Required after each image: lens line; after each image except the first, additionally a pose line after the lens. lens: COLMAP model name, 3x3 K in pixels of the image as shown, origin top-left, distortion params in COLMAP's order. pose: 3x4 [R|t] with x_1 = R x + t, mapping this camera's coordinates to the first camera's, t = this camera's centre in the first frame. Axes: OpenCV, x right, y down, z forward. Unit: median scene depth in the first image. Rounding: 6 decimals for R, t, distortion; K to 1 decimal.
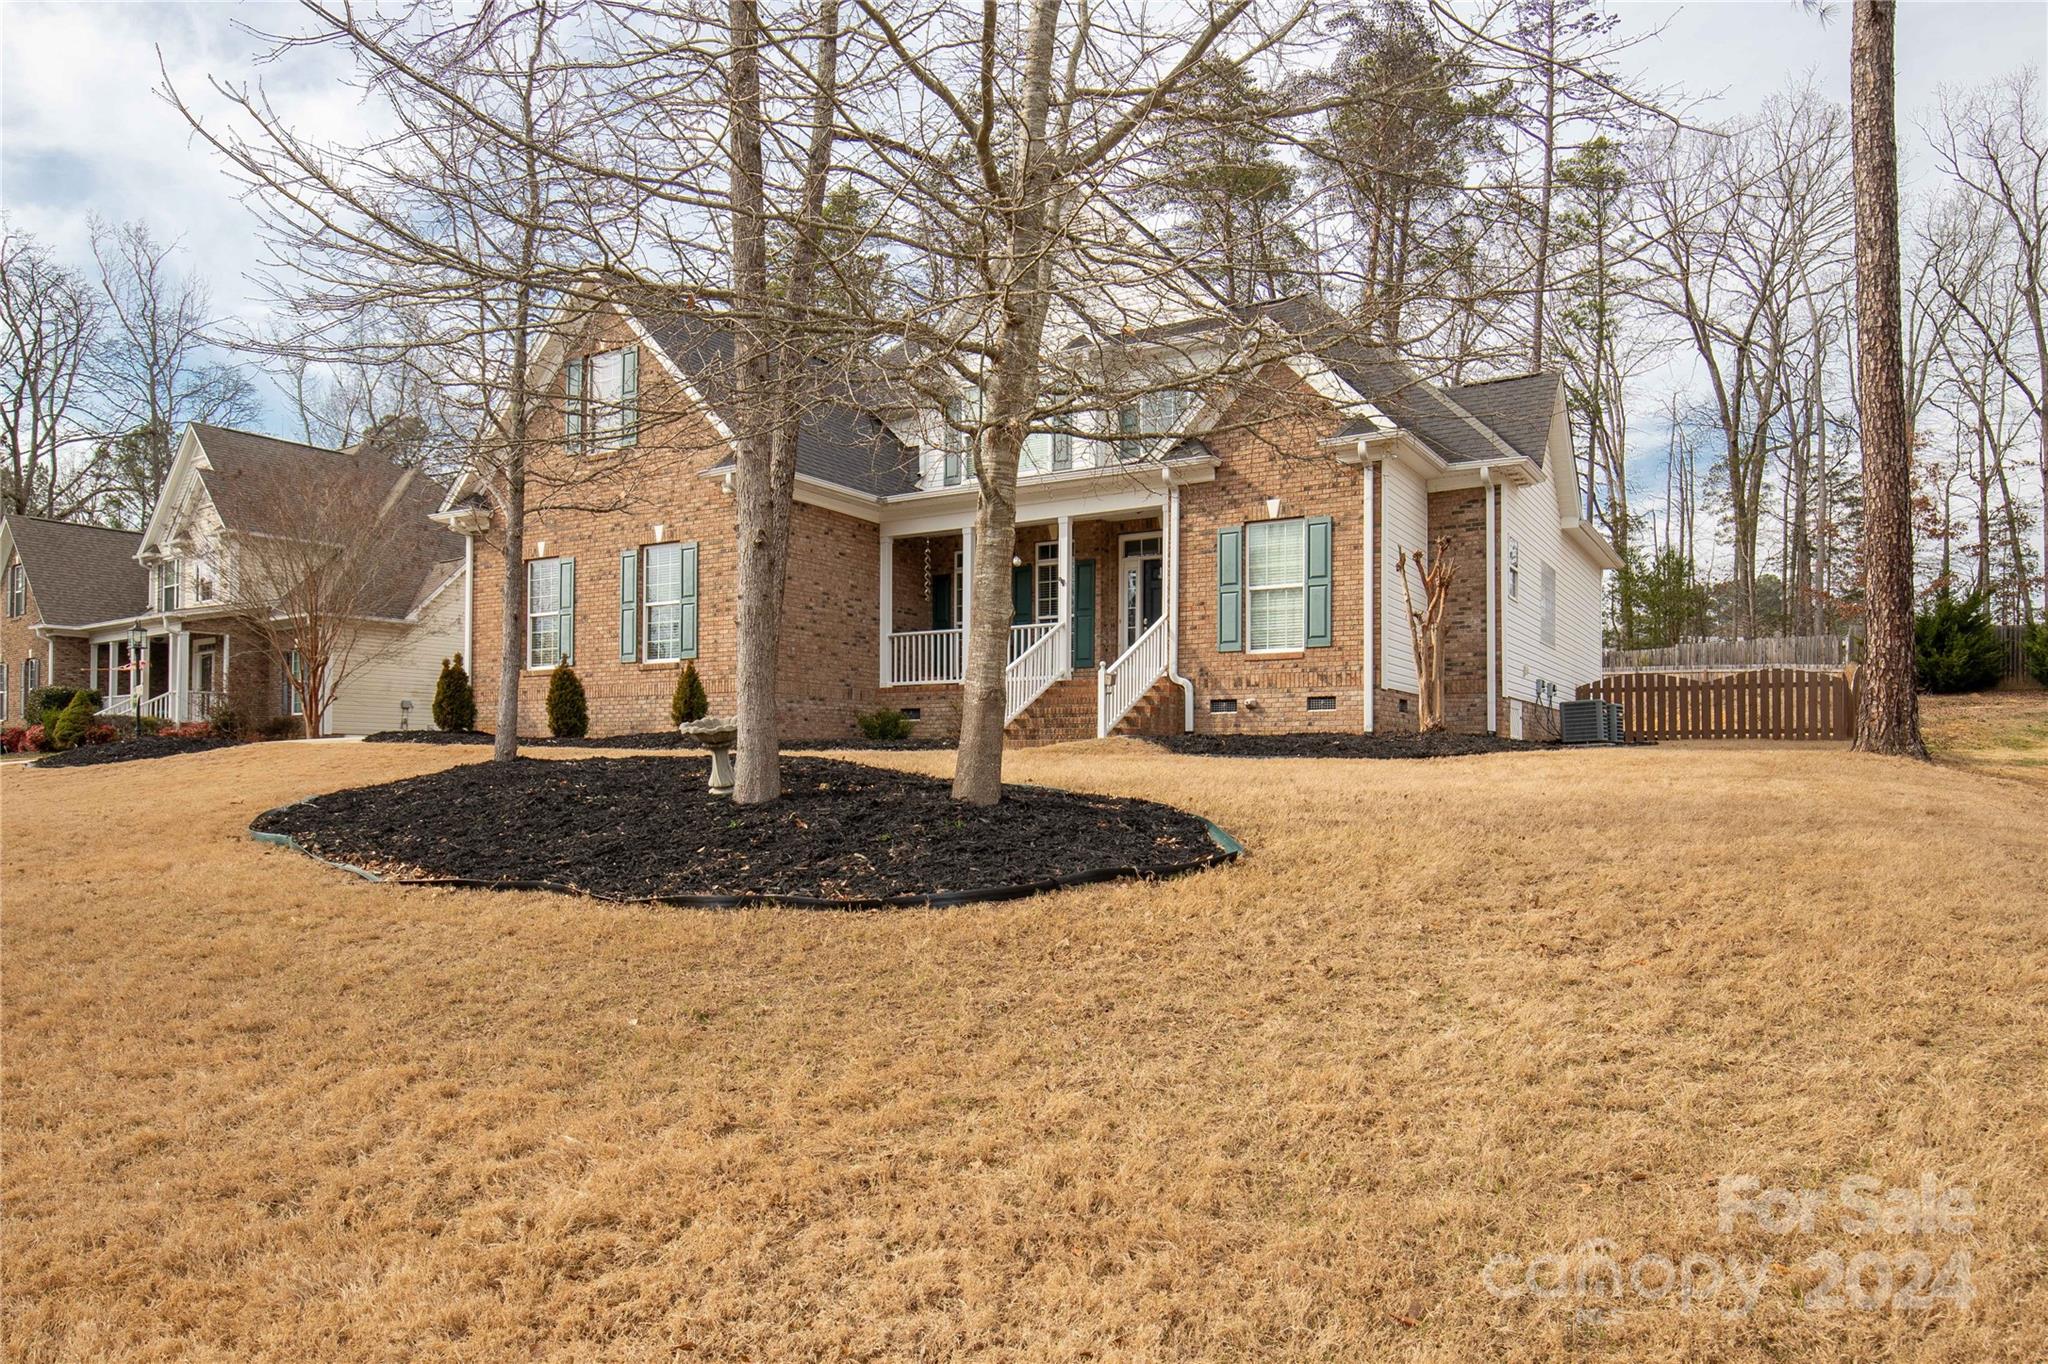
lens RADIAL K [[1300.9, 0, 1024.0], [0, 1300.9, 682.0], [0, 0, 1]] dist [-0.016317, -0.000375]
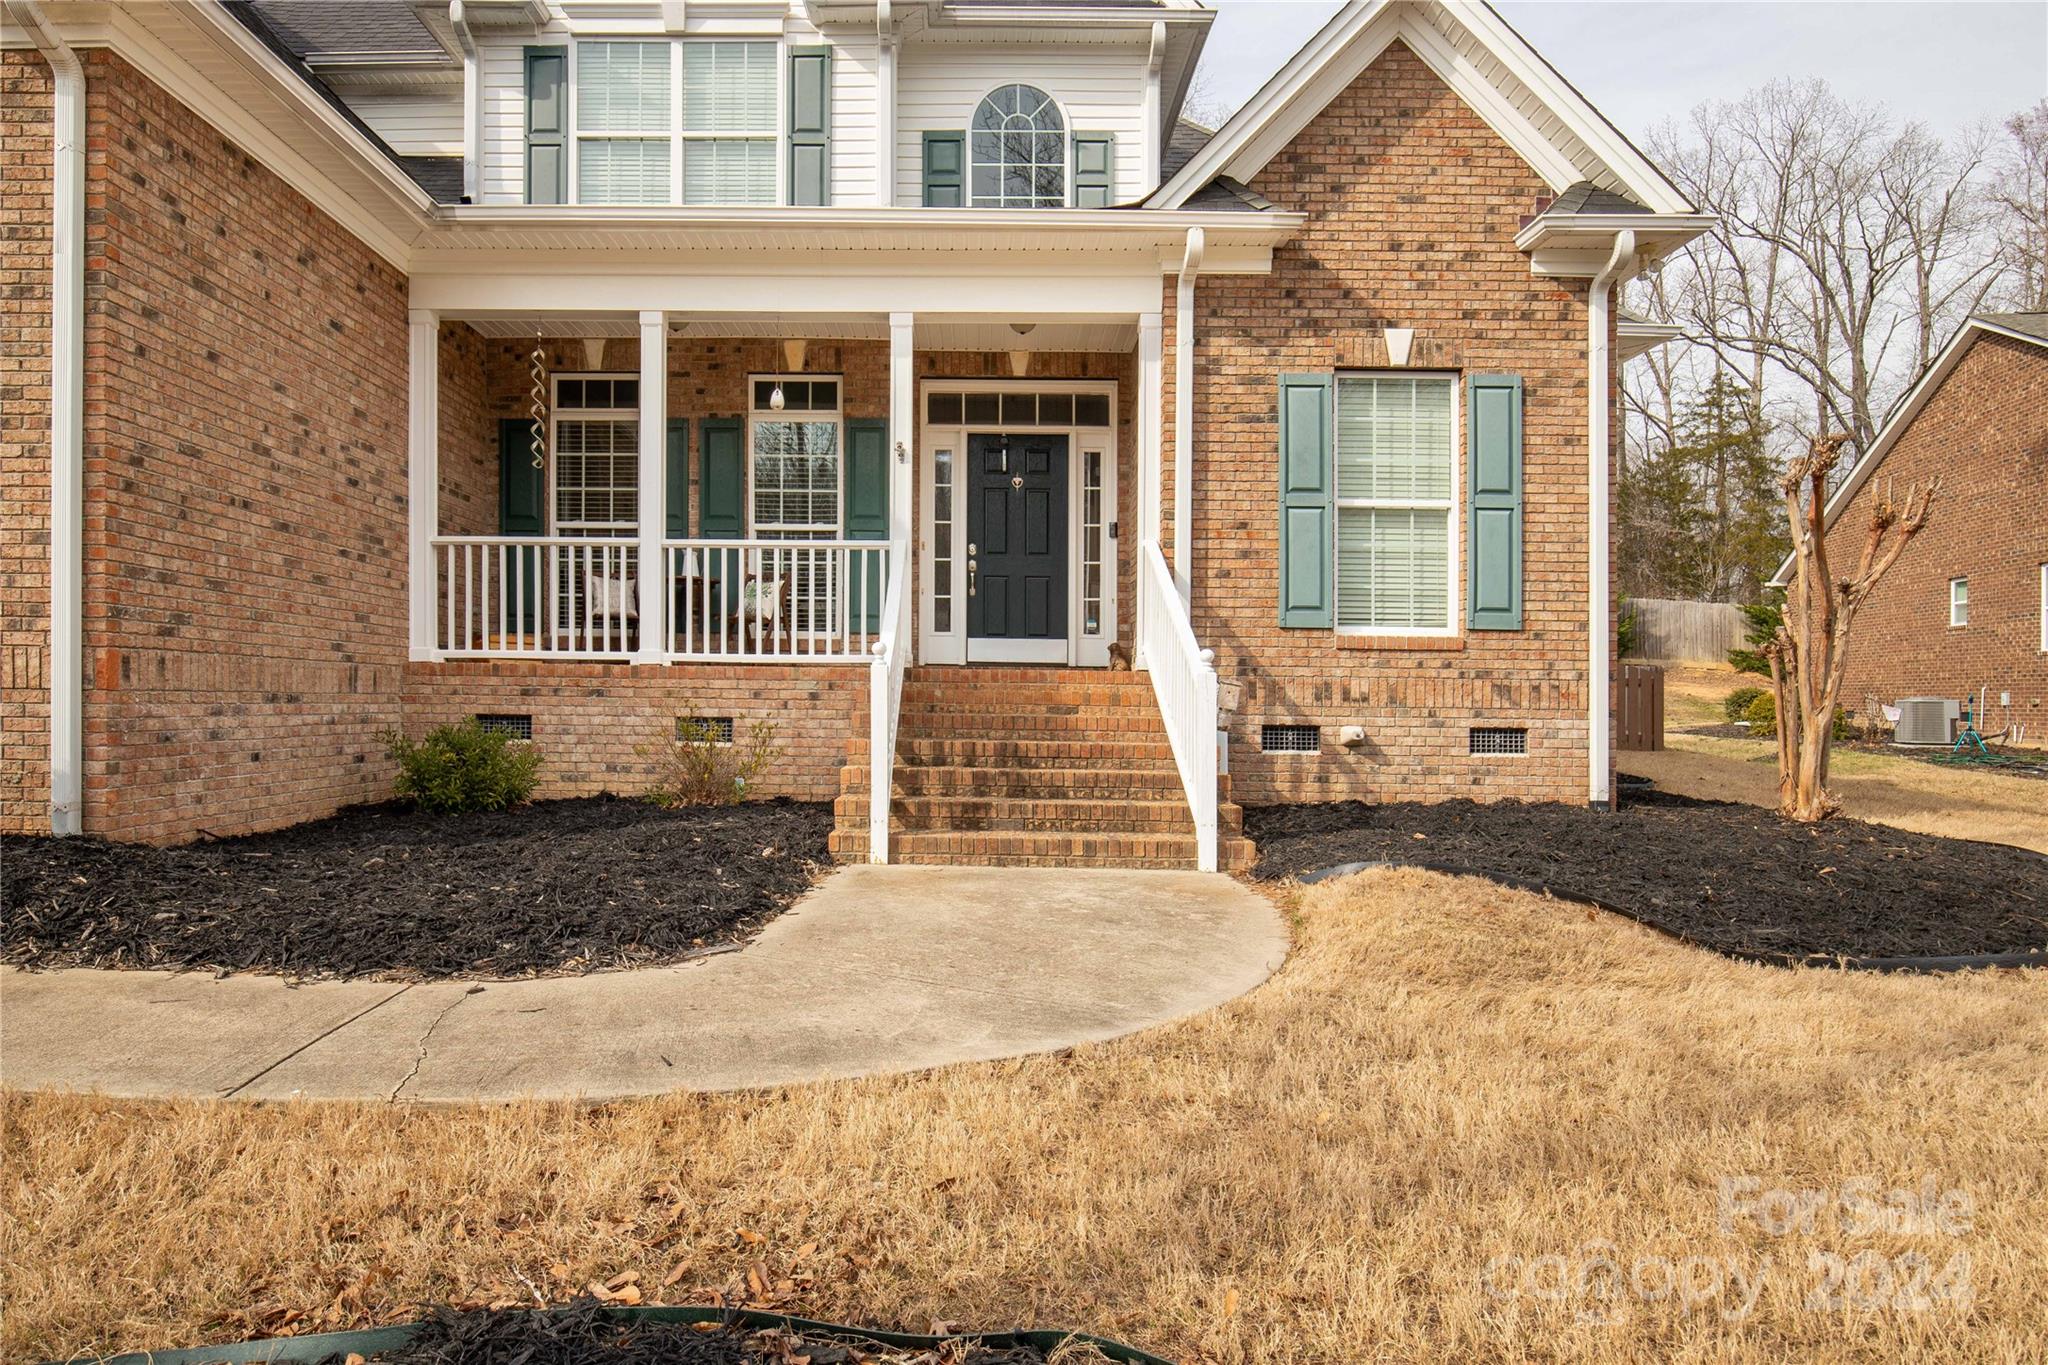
lens RADIAL K [[1300.9, 0, 1024.0], [0, 1300.9, 682.5], [0, 0, 1]] dist [-0.016317, -0.000375]
pose [[0.859489, 0.018613, 0.510816, -0.179995], [-0.045486, 0.998157, 0.040164, -0.017439], [-0.509127, -0.057755, 0.858752, 0.620642]]
